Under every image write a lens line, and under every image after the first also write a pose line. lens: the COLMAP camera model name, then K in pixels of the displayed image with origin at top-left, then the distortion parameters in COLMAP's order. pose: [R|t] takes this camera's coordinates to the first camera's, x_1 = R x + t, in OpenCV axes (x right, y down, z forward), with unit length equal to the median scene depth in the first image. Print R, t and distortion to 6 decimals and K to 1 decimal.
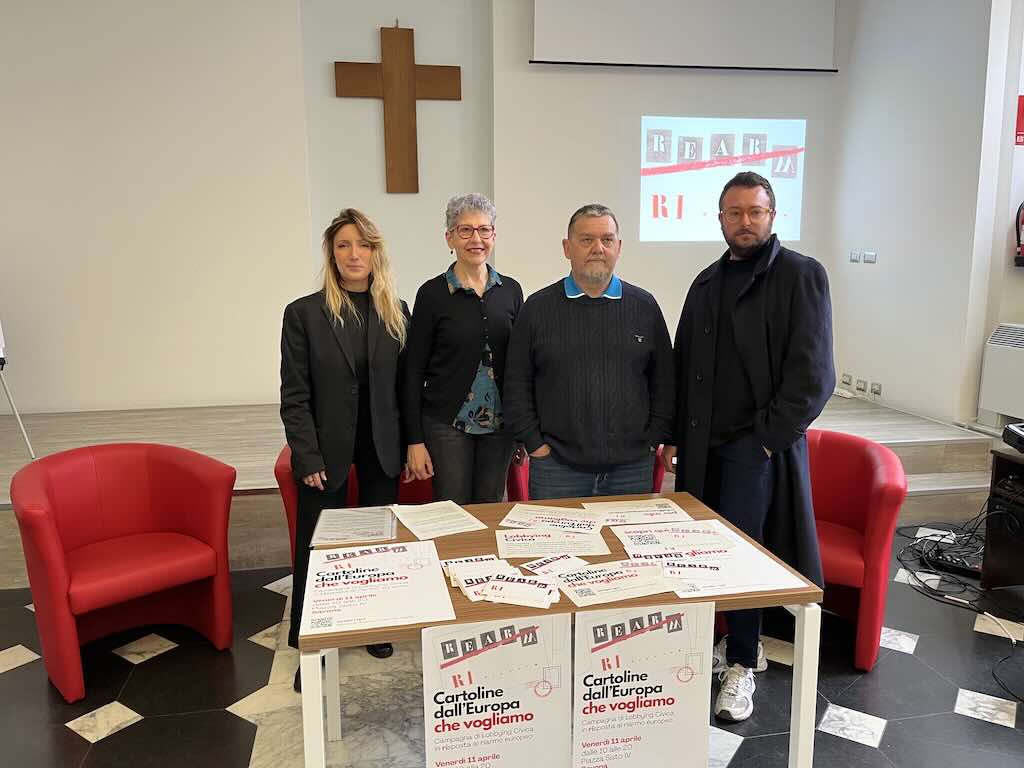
lens RADIAL K [[786.7, 0, 516.9], [0, 786.7, 382.1], [0, 0, 1]] dist [0.047969, -0.072208]
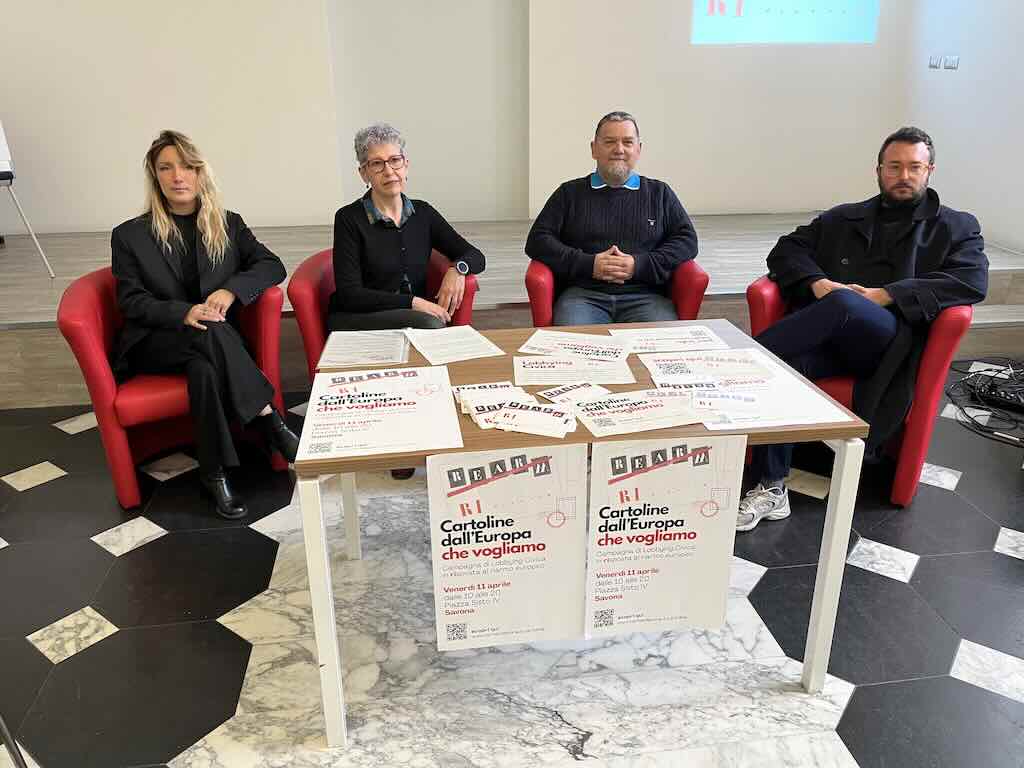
lens RADIAL K [[786.7, 0, 516.9], [0, 786.7, 382.1], [0, 0, 1]] dist [0.047969, -0.072208]
pose [[0.998698, 0.017321, -0.047978, 0.025514], [-0.006860, 0.977645, 0.210153, 0.026653], [0.050545, -0.209550, 0.976491, 0.101643]]
